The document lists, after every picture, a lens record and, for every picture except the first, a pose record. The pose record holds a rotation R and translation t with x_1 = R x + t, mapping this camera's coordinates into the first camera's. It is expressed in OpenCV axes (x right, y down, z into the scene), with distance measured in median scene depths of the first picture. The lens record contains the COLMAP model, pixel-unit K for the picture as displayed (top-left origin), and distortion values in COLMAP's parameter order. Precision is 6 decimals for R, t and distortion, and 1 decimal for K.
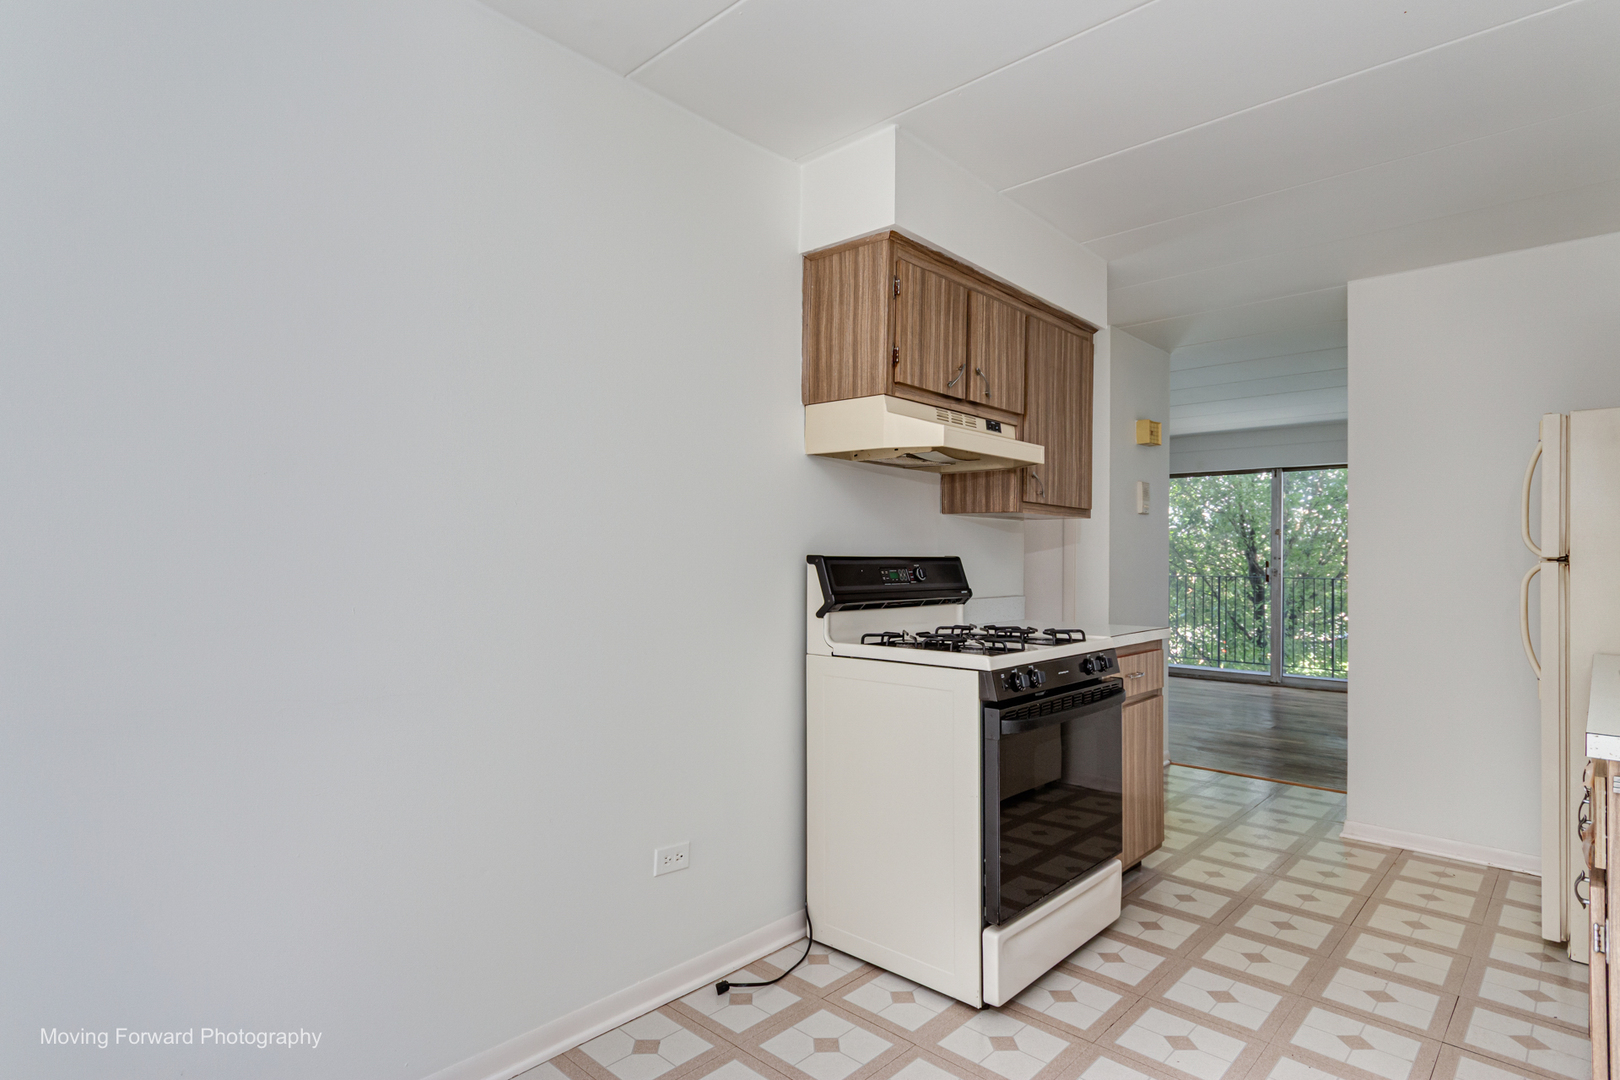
lens RADIAL K [[847.2, 0, 811.6], [0, 847.2, 550.8], [0, 0, 1]] dist [0.004602, 0.000572]
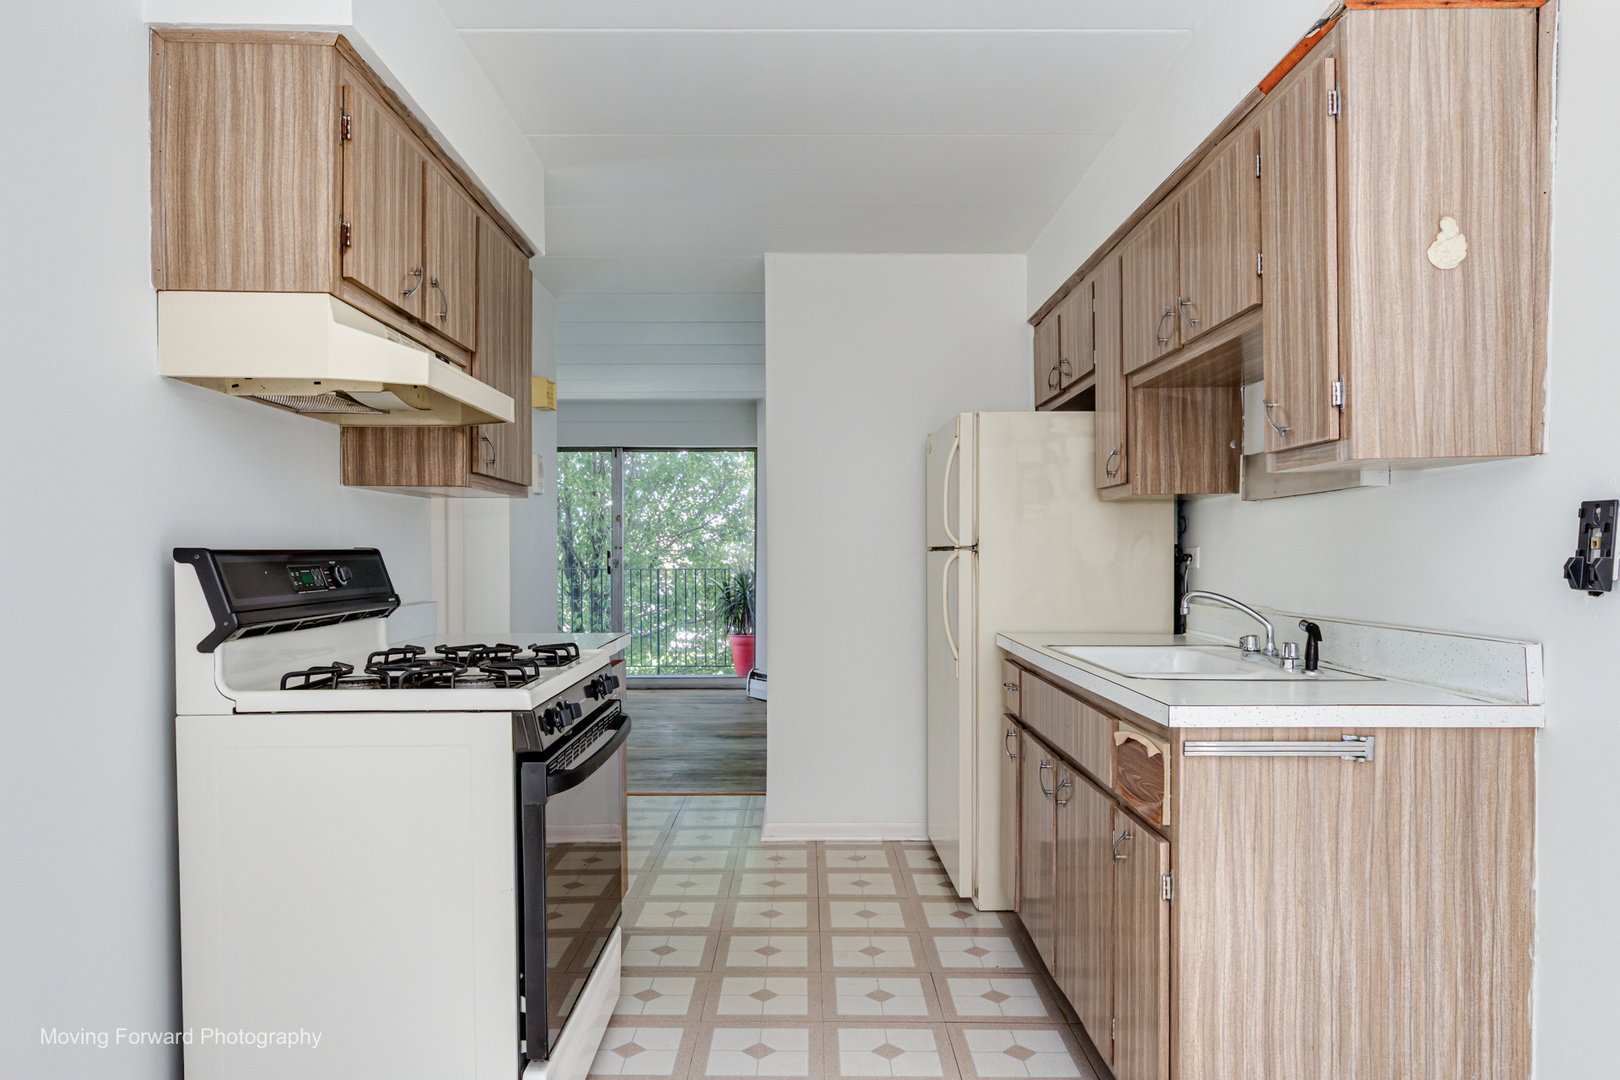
lens RADIAL K [[1040.0, 0, 809.8], [0, 1040.0, 566.9], [0, 0, 1]] dist [0.003342, -0.000376]
pose [[0.729320, -0.018987, 0.683910, -0.174266], [0.000947, 0.999642, 0.026742, -0.000652], [-0.684172, -0.018856, 0.729076, 0.169830]]
